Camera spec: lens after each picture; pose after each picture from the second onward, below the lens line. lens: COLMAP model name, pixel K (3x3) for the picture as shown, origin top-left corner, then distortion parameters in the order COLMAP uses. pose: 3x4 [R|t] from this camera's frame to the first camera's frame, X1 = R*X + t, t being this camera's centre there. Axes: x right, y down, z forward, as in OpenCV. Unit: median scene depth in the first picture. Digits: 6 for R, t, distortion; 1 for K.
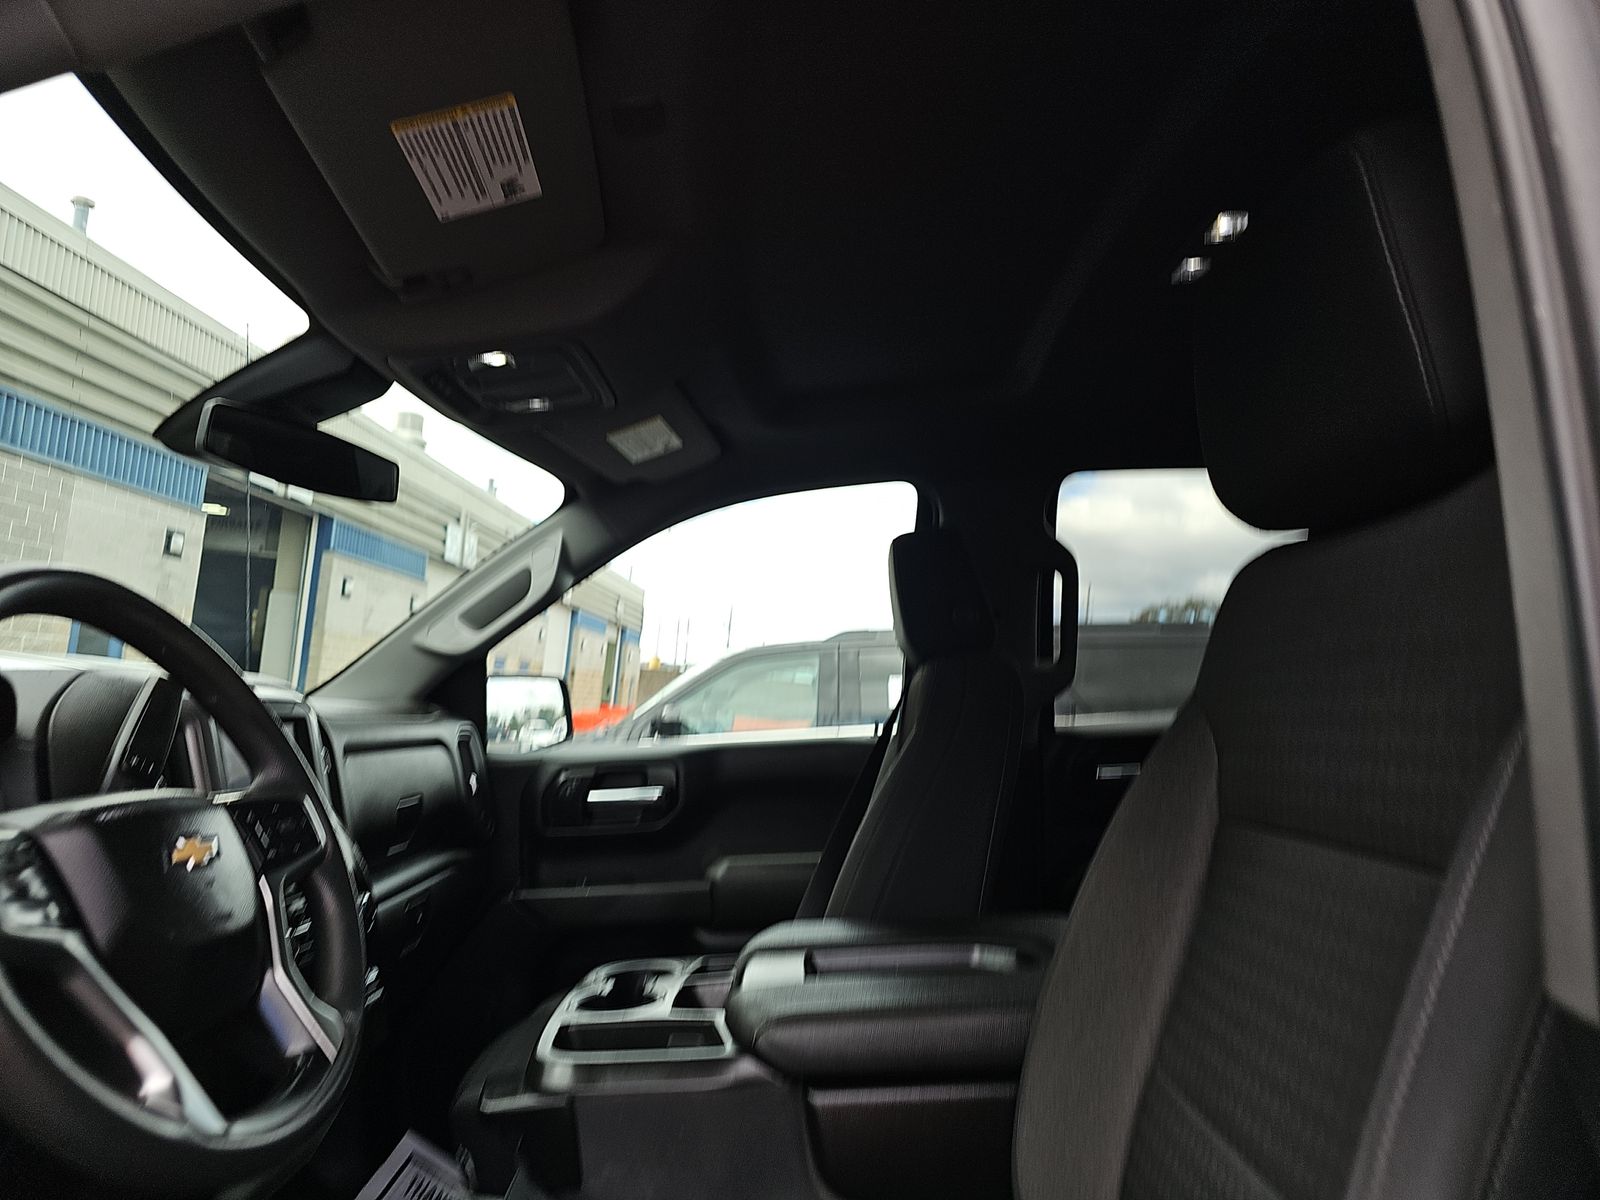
lens RADIAL K [[1068.7, 0, 799.5], [0, 1068.7, 662.0], [0, 0, 1]] dist [0.085561, -0.078123]
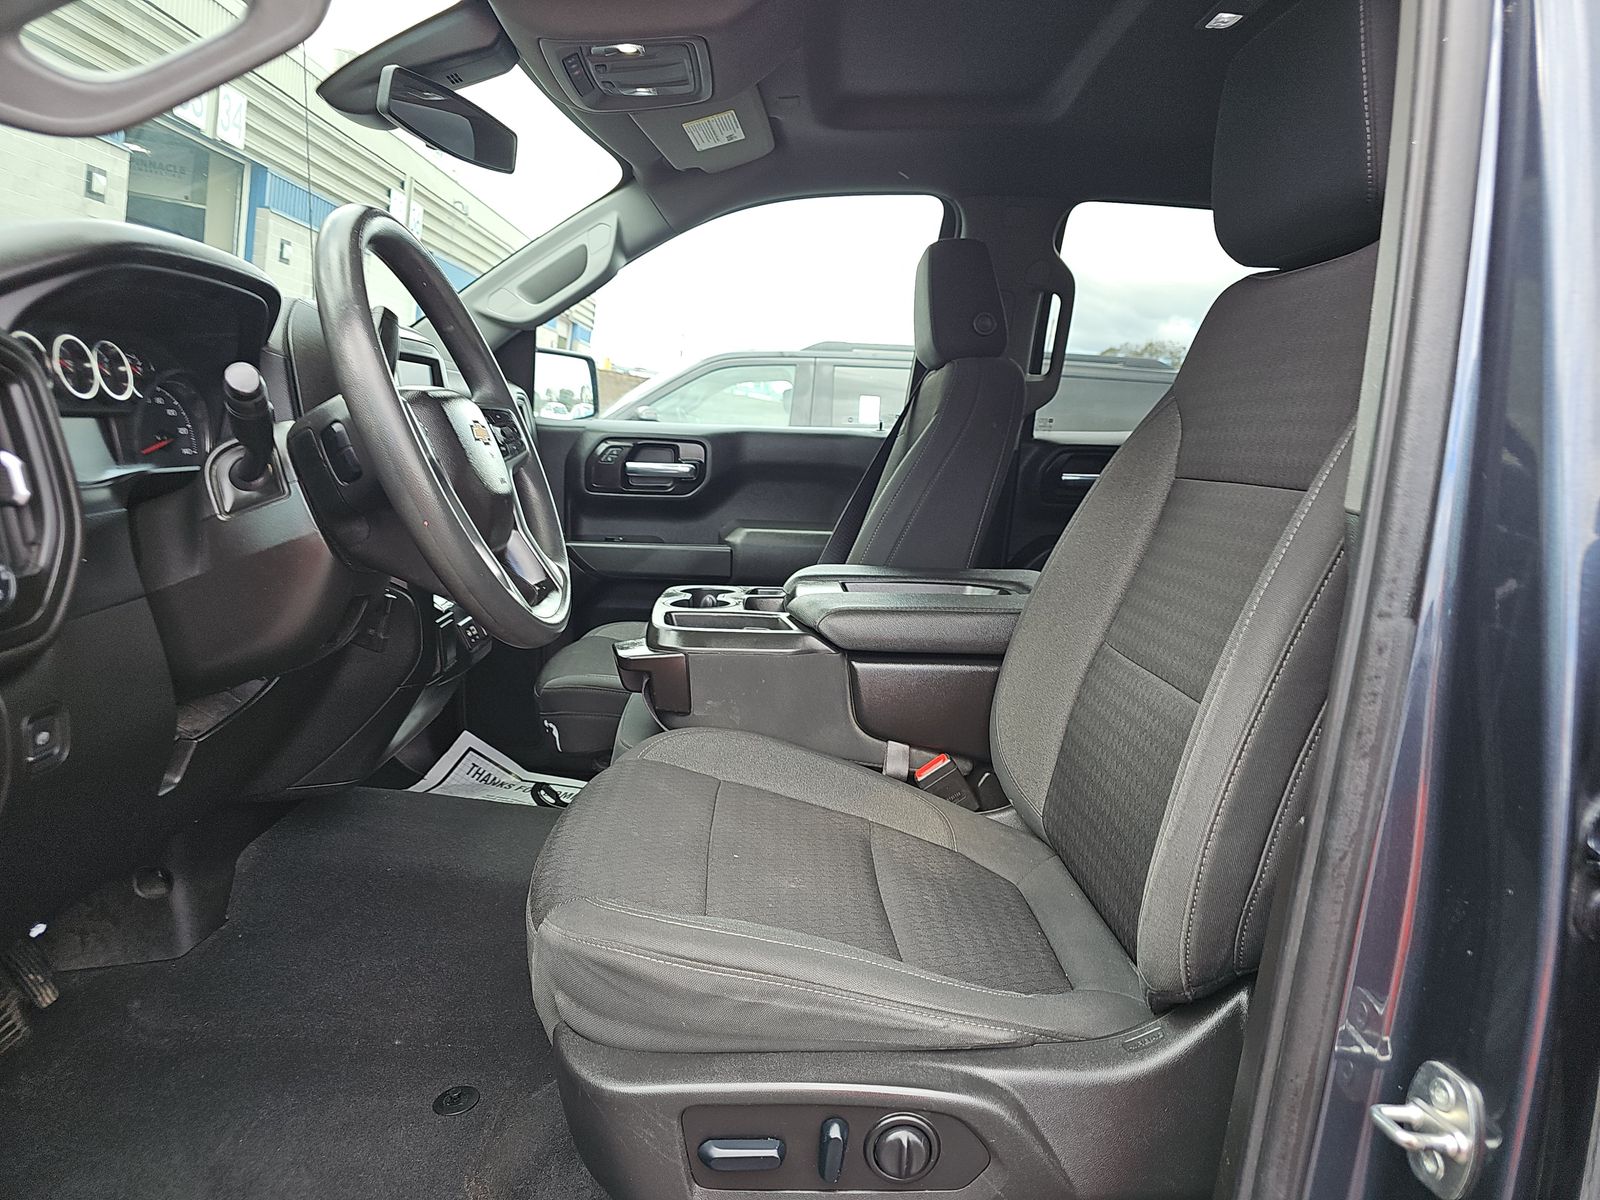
lens RADIAL K [[1068.7, 0, 799.5], [0, 1068.7, 662.0], [0, 0, 1]] dist [0.085561, -0.078123]
pose [[0.995408, 0.065496, 0.069815, -0.084470], [-0.080906, 0.965415, 0.247846, 0.030695], [-0.051167, -0.252356, 0.966281, -0.184905]]
